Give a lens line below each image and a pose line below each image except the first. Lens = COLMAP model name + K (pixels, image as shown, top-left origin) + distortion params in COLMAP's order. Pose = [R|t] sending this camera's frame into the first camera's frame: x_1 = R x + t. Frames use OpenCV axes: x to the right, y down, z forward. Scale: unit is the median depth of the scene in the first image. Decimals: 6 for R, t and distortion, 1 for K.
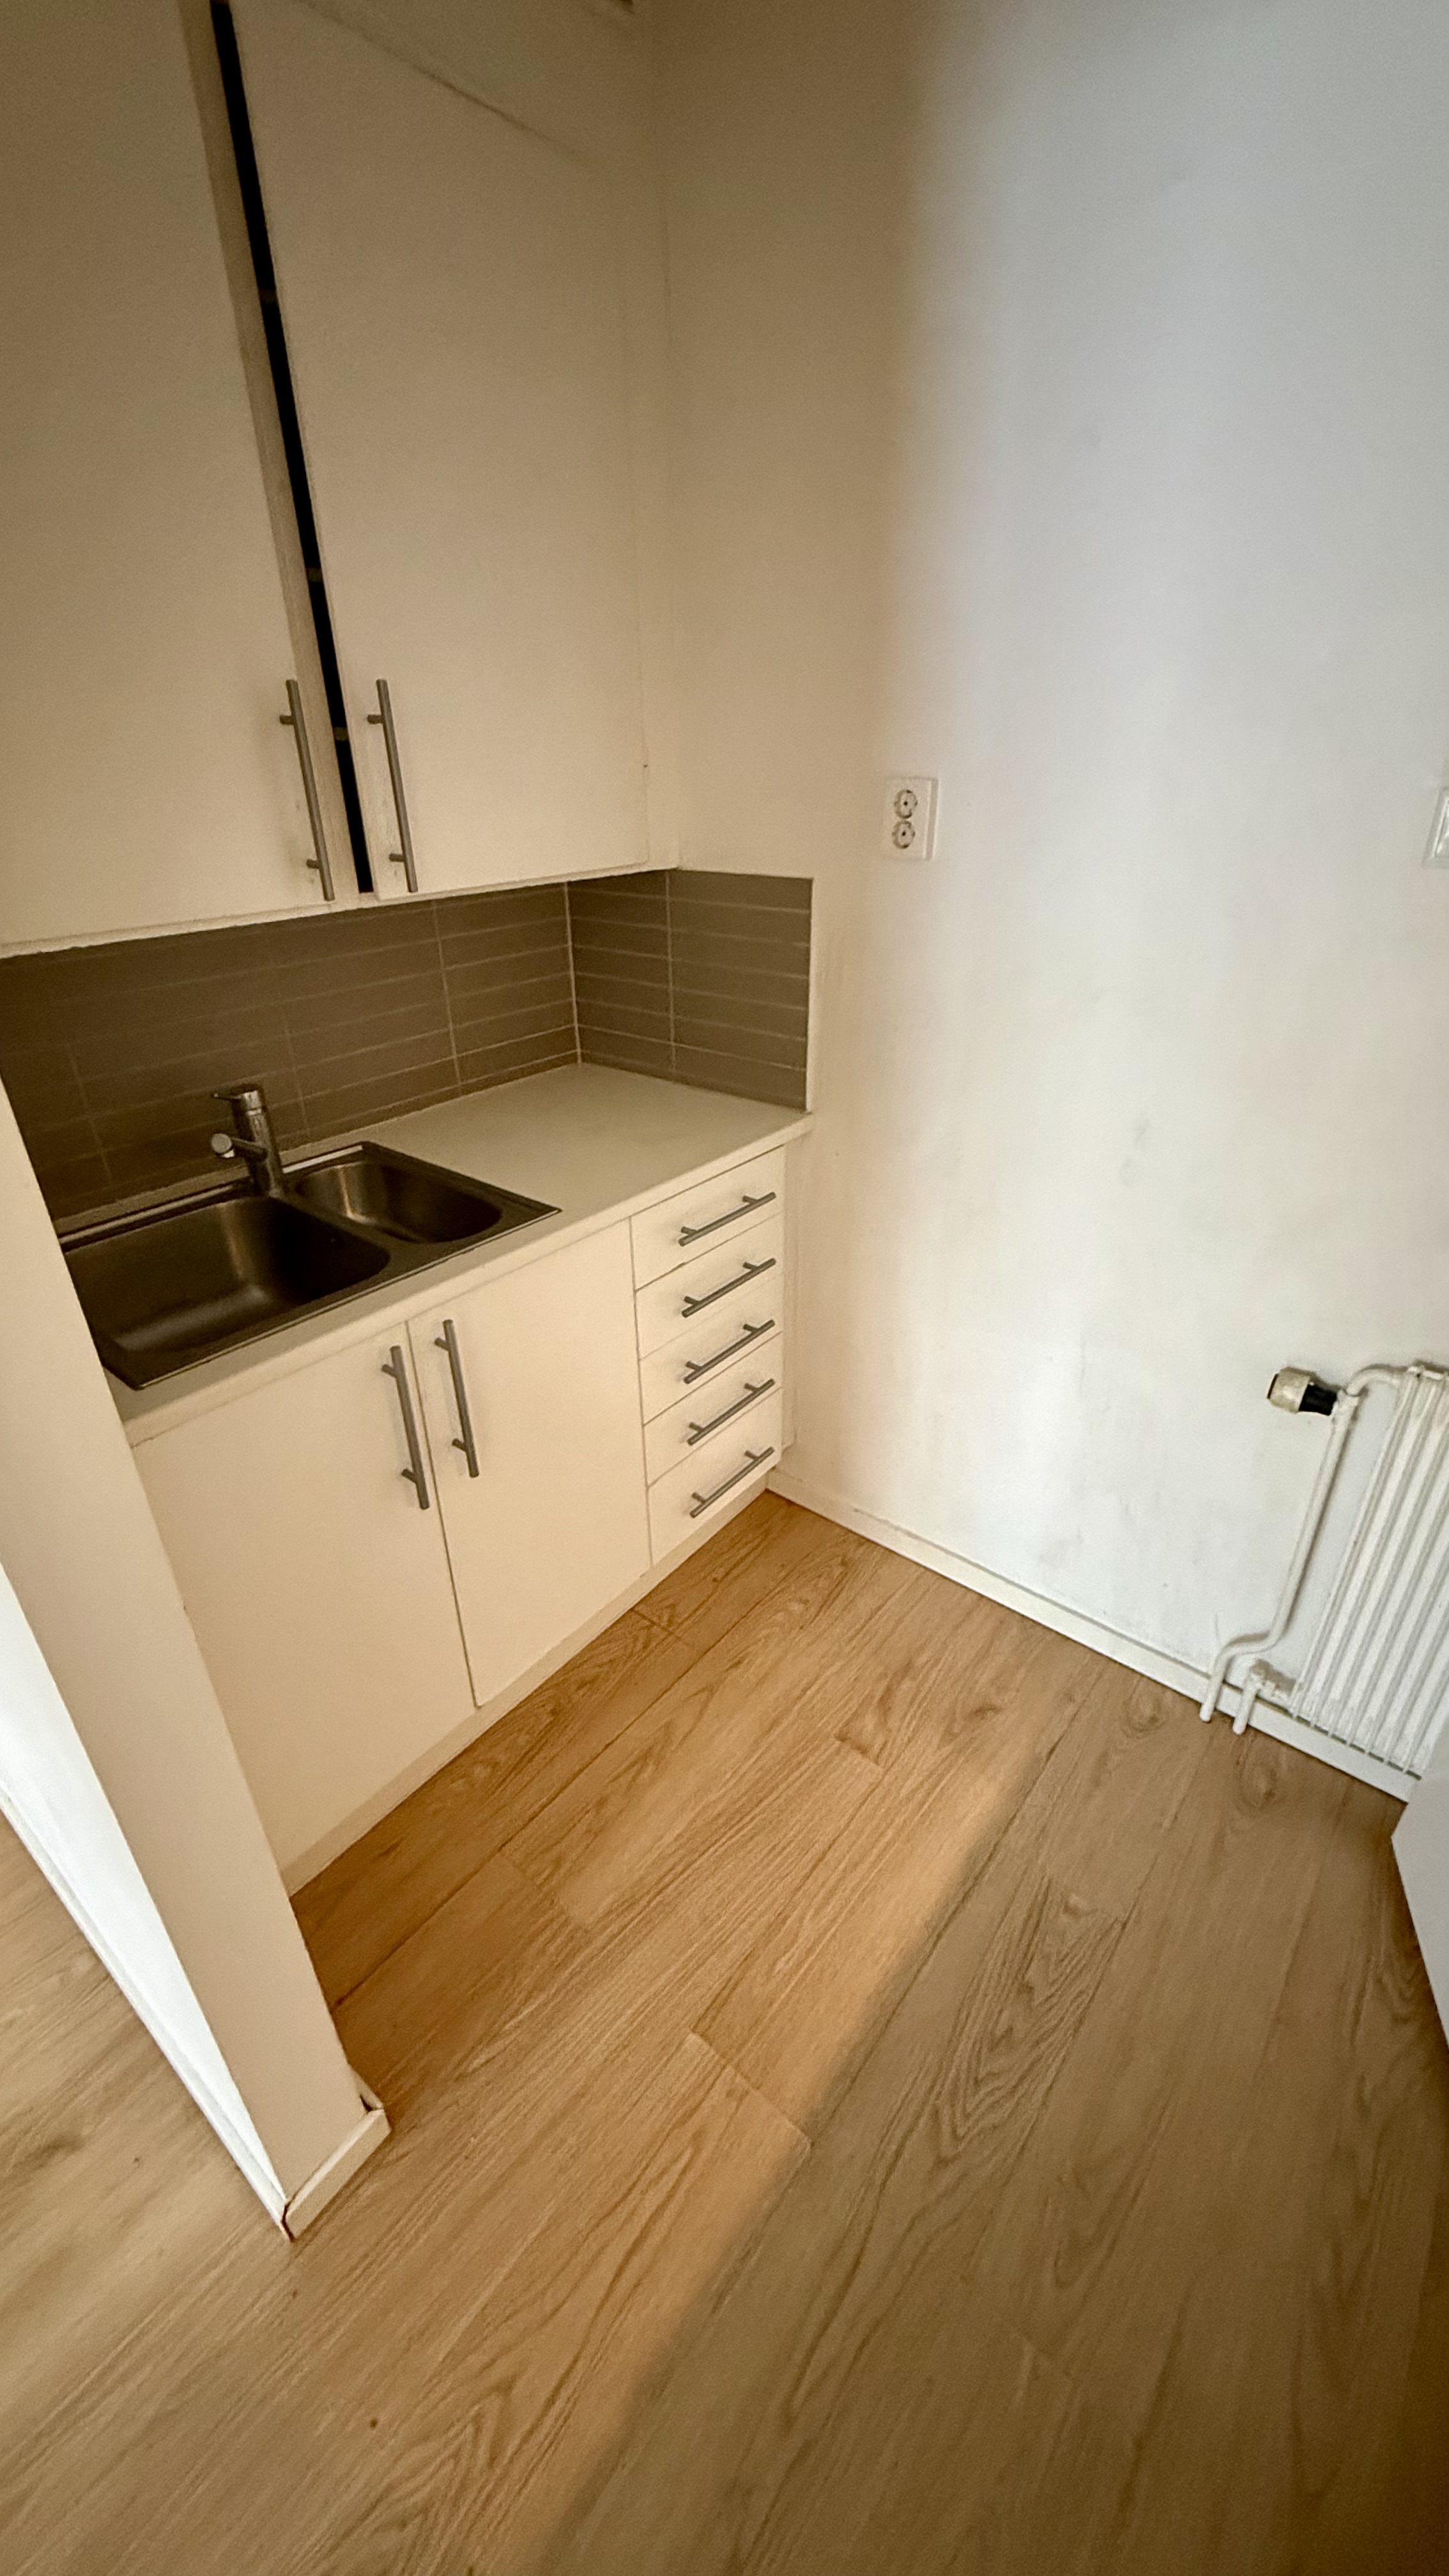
lens RADIAL K [[1023.5, 0, 717.1], [0, 1023.5, 1287.4], [0, 0, 1]] dist [-0.000898, -0.000072]
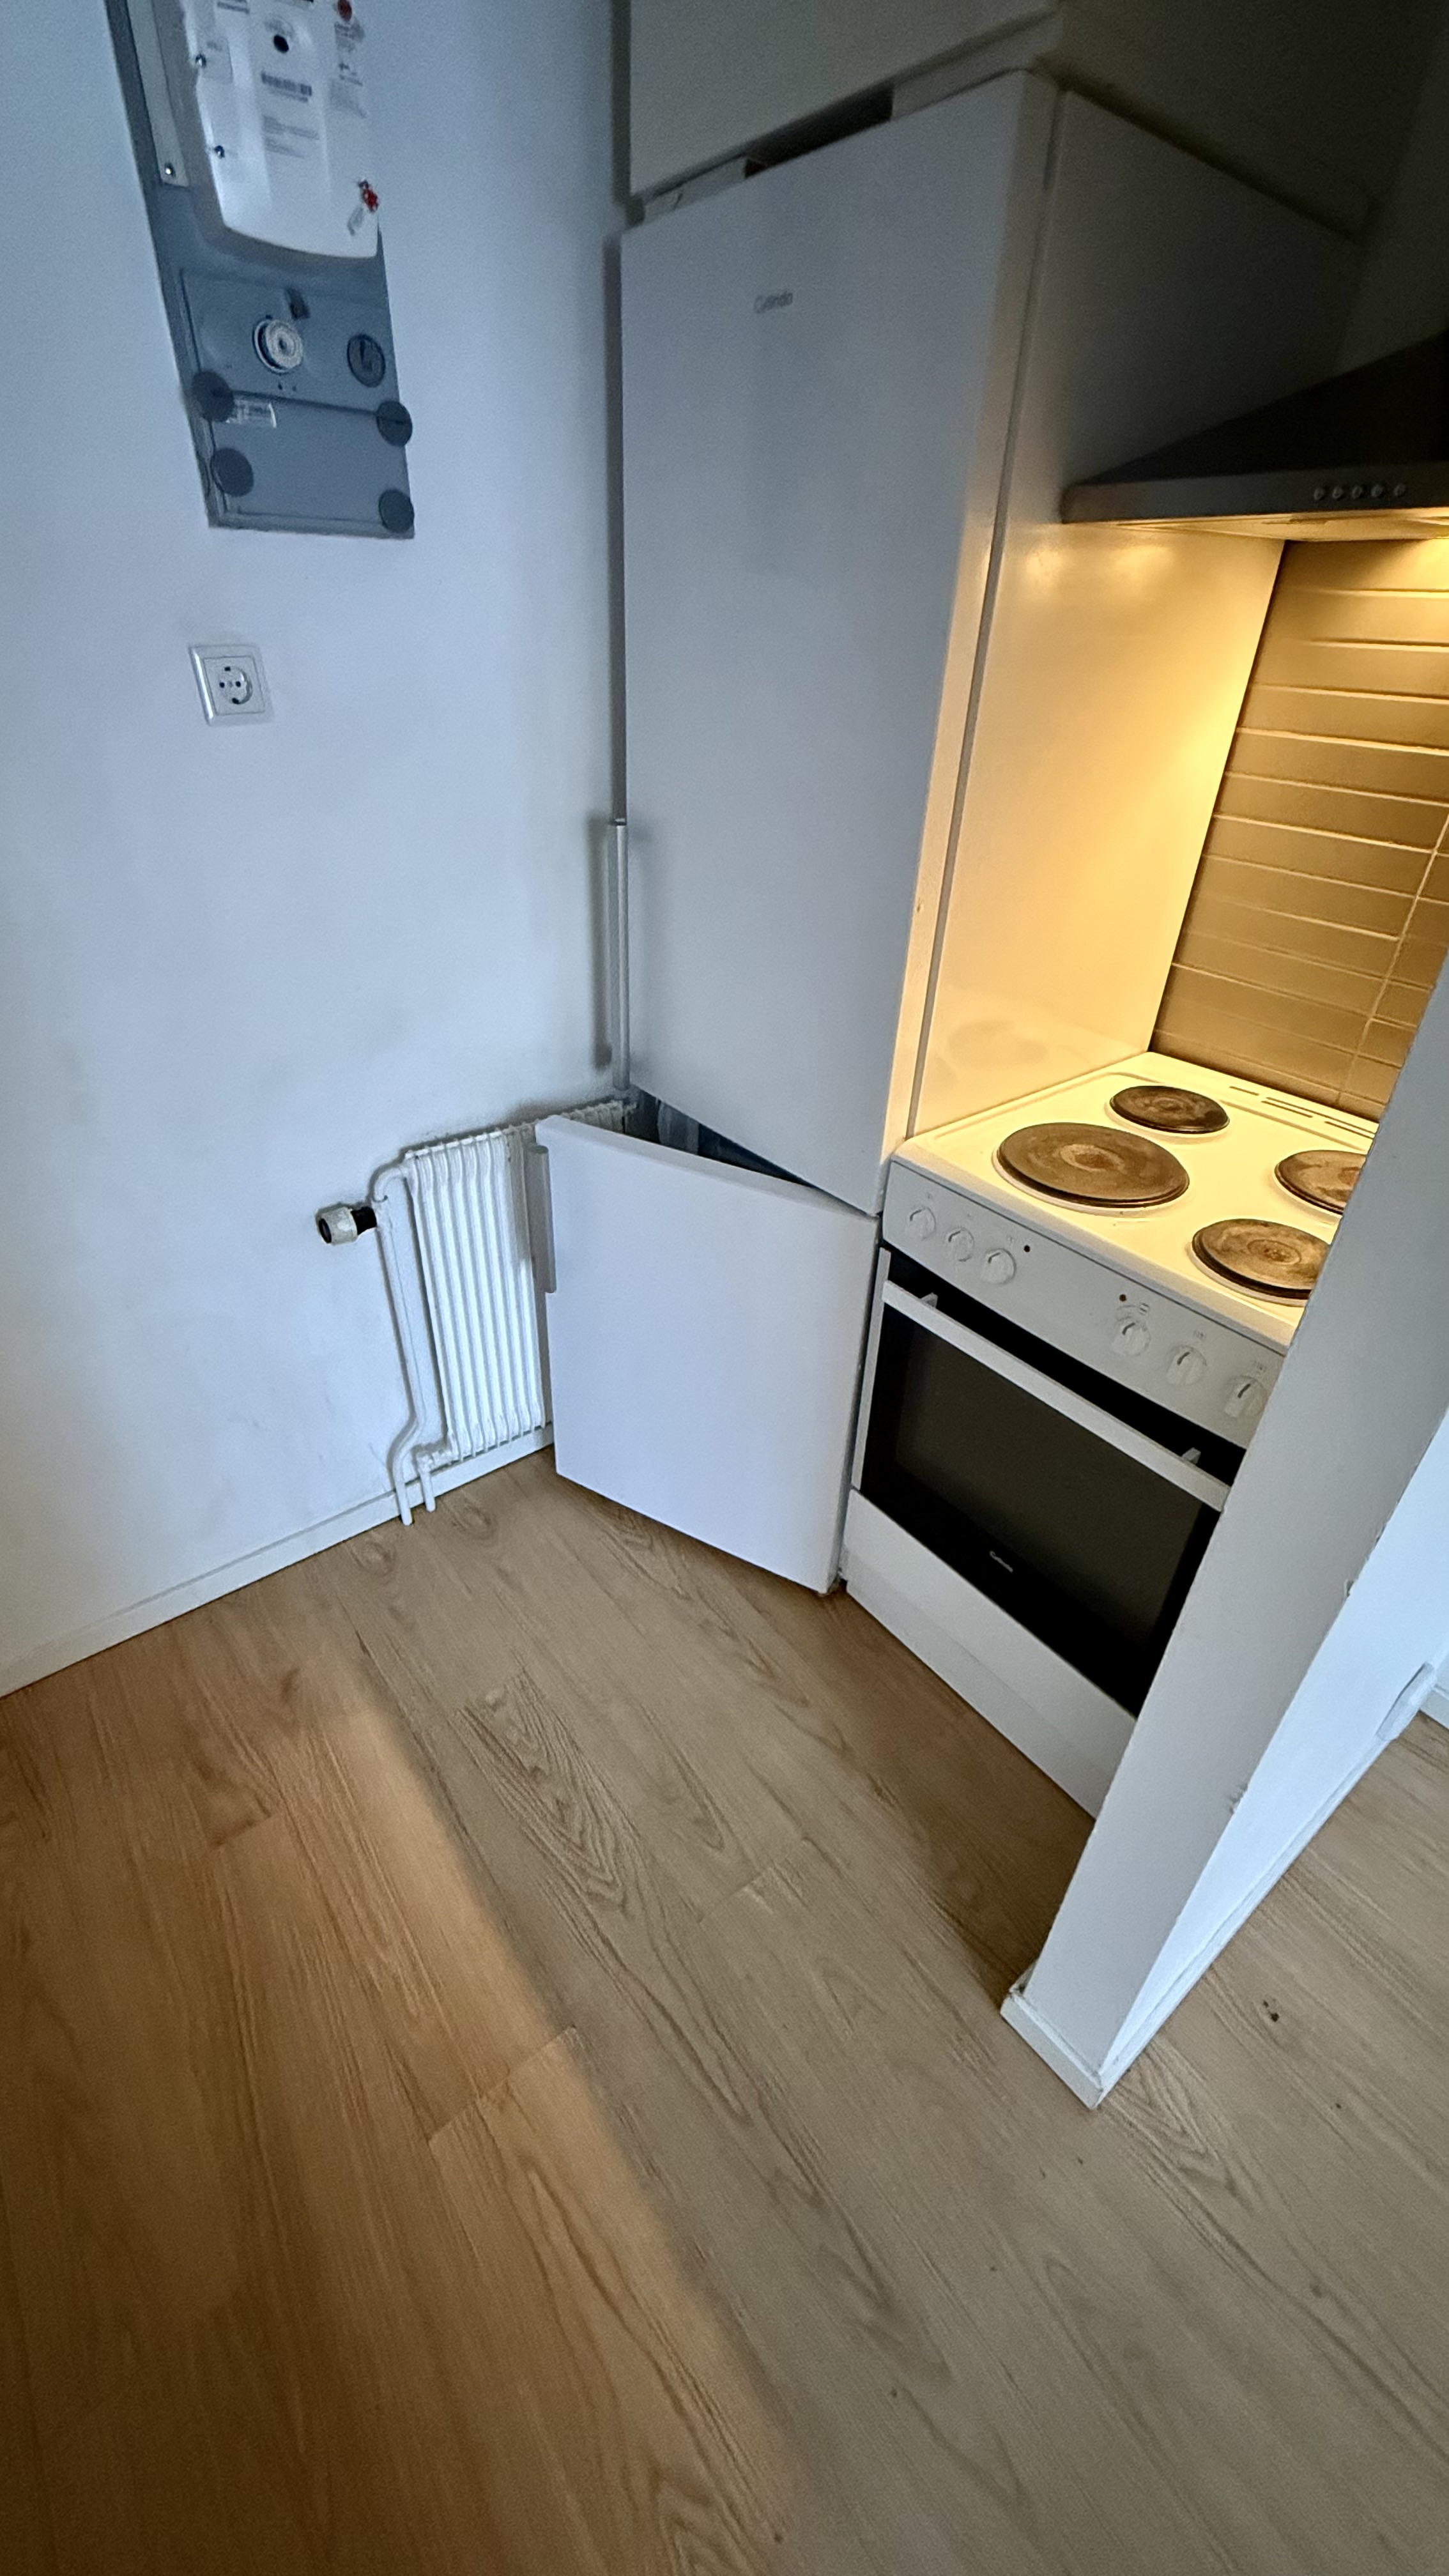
lens RADIAL K [[1023.5, 0, 717.1], [0, 1023.5, 1287.4], [0, 0, 1]] dist [-0.000898, -0.000072]
pose [[0.222479, -0.512426, 0.829411, -0.284693], [0.428926, 0.815422, 0.388729, -0.094266], [-0.875515, 0.269272, 0.401207, 0.202611]]
